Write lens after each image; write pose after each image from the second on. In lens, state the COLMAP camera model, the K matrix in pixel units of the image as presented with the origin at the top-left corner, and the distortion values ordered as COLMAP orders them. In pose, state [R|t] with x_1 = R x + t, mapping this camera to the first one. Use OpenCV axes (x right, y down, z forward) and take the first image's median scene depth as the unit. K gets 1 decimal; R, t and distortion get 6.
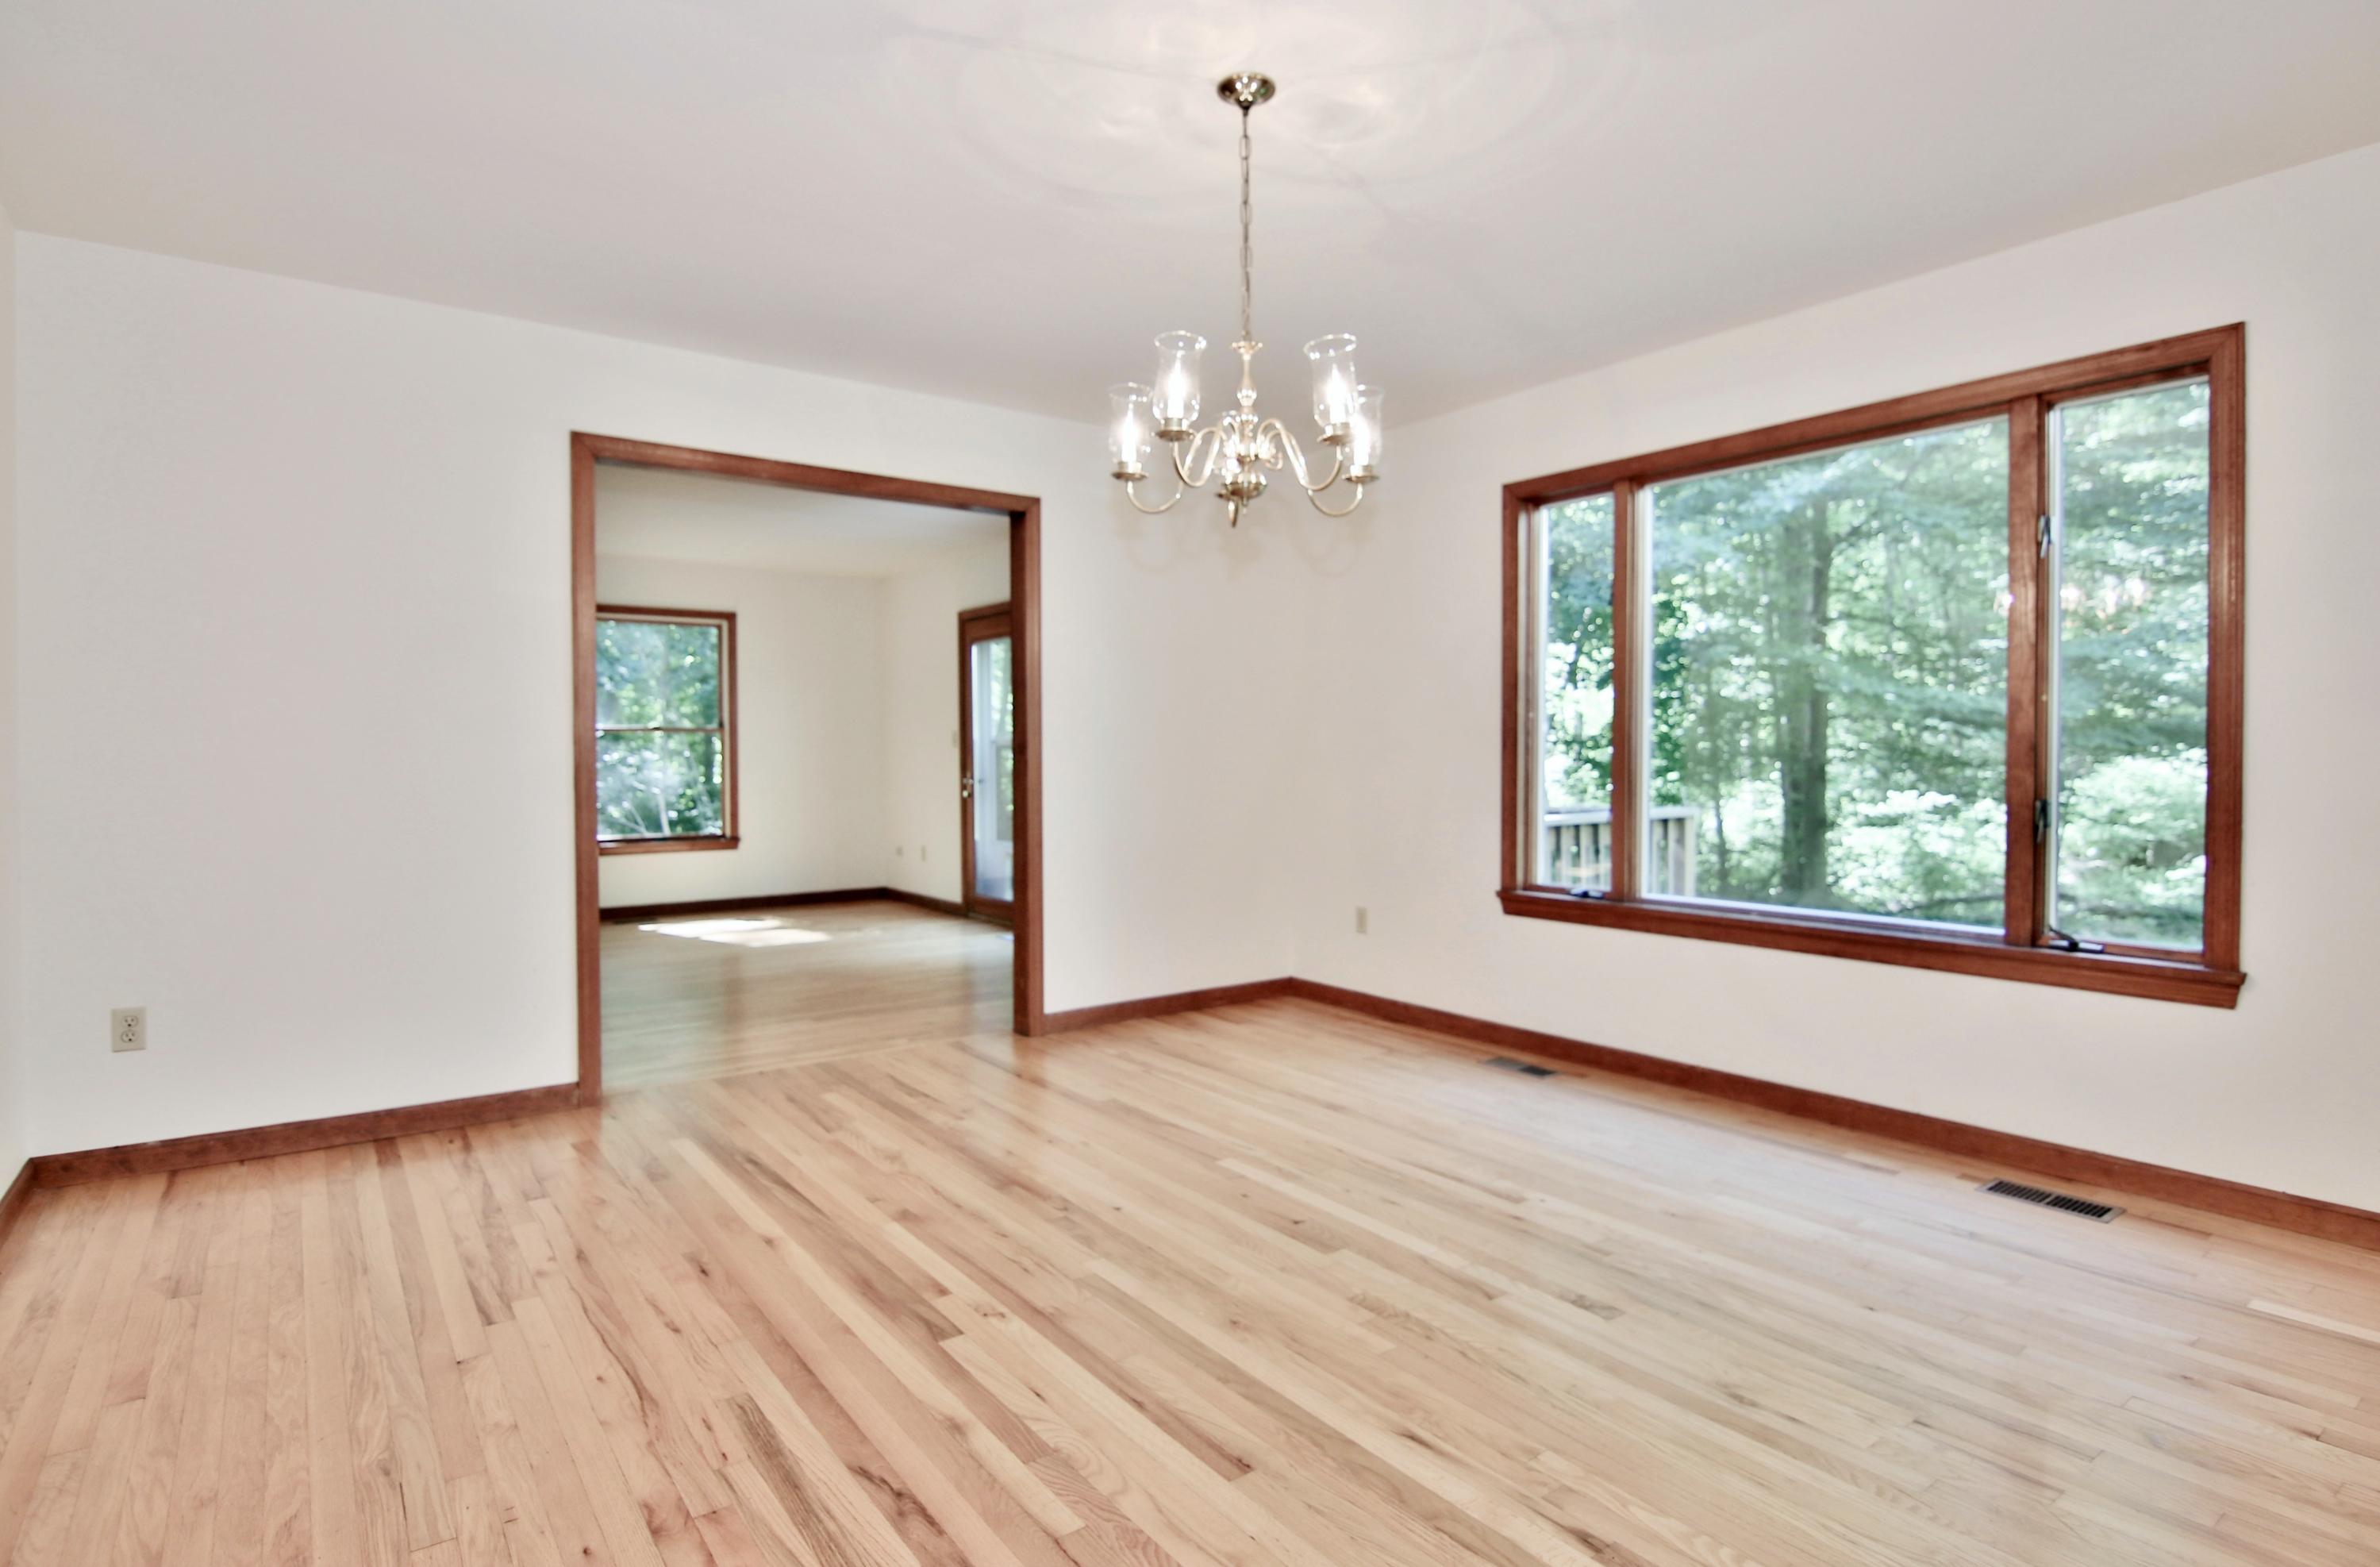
lens RADIAL K [[1216.5, 0, 1178.7], [0, 1216.5, 778.5], [0, 0, 1]] dist [-0.007182, -0.010237]
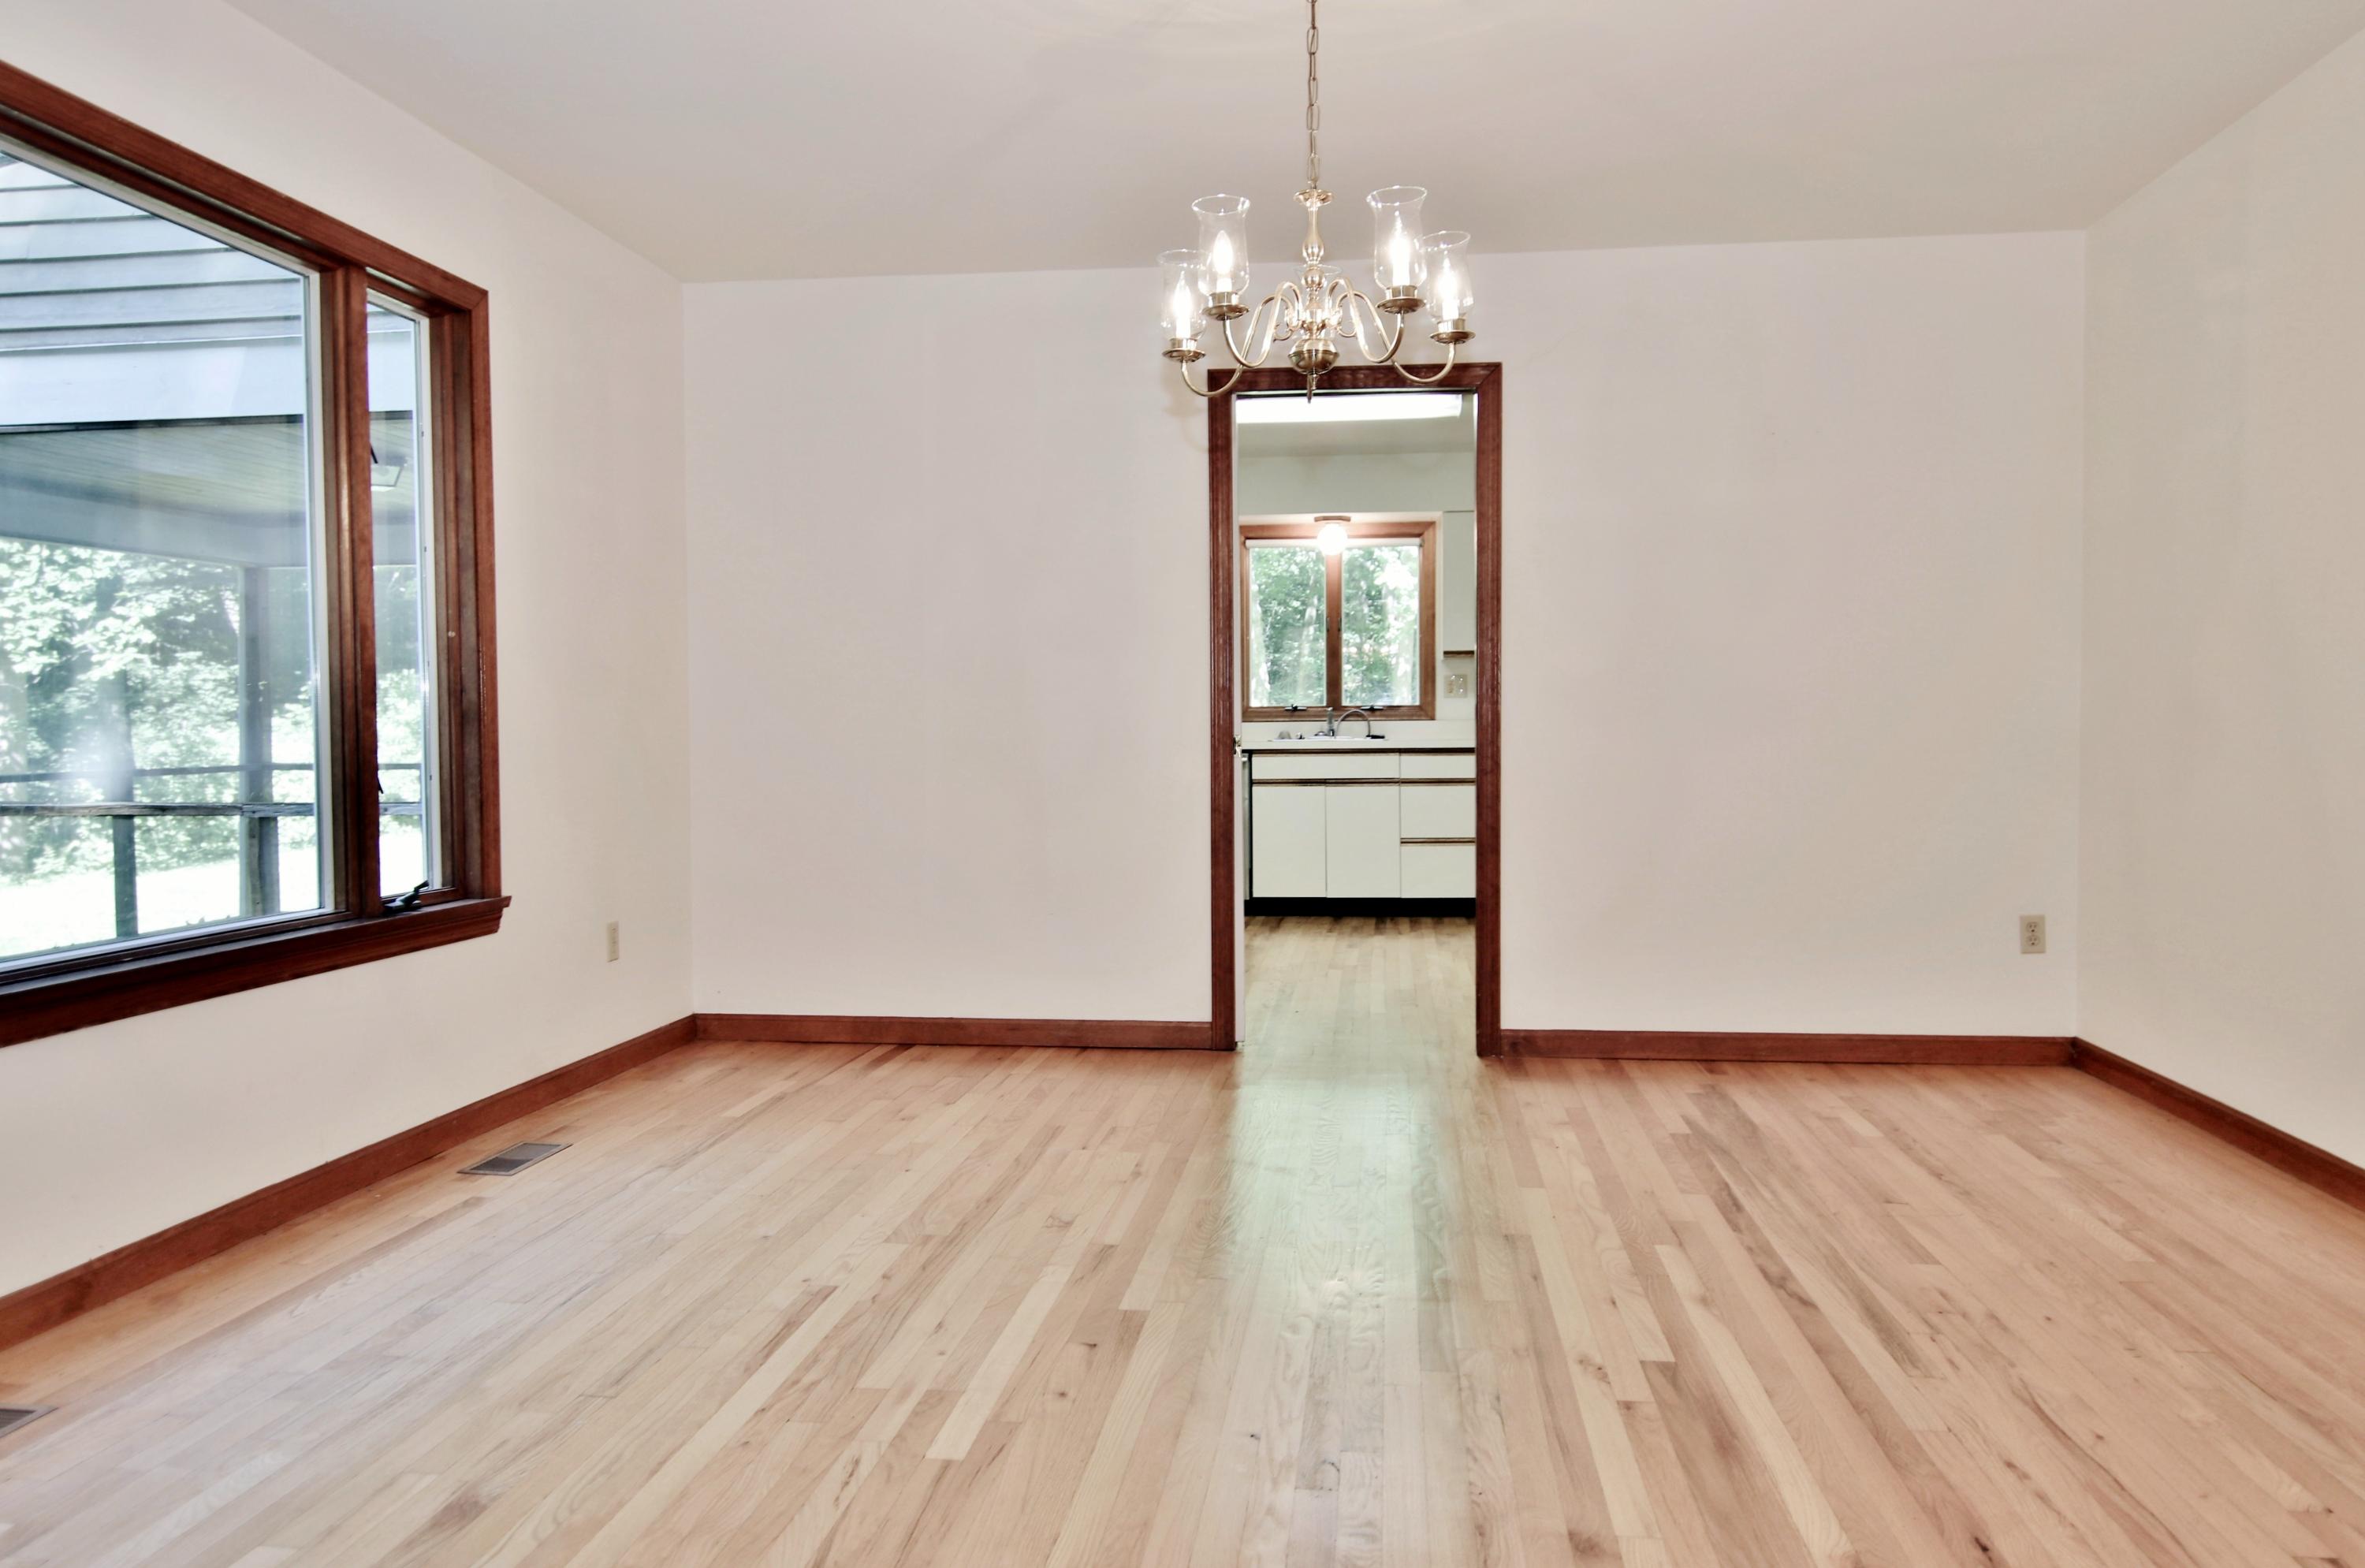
lens RADIAL K [[1773.2, 0, 1171.6], [0, 1773.2, 779.9], [0, 0, 1]] dist [0.012561, -0.005094]
pose [[-0.738306, -0.012062, 0.674358, -0.711989], [0.020976, 0.998946, 0.040833, 0.005154], [-0.674140, 0.044293, -0.737275, 1.975112]]
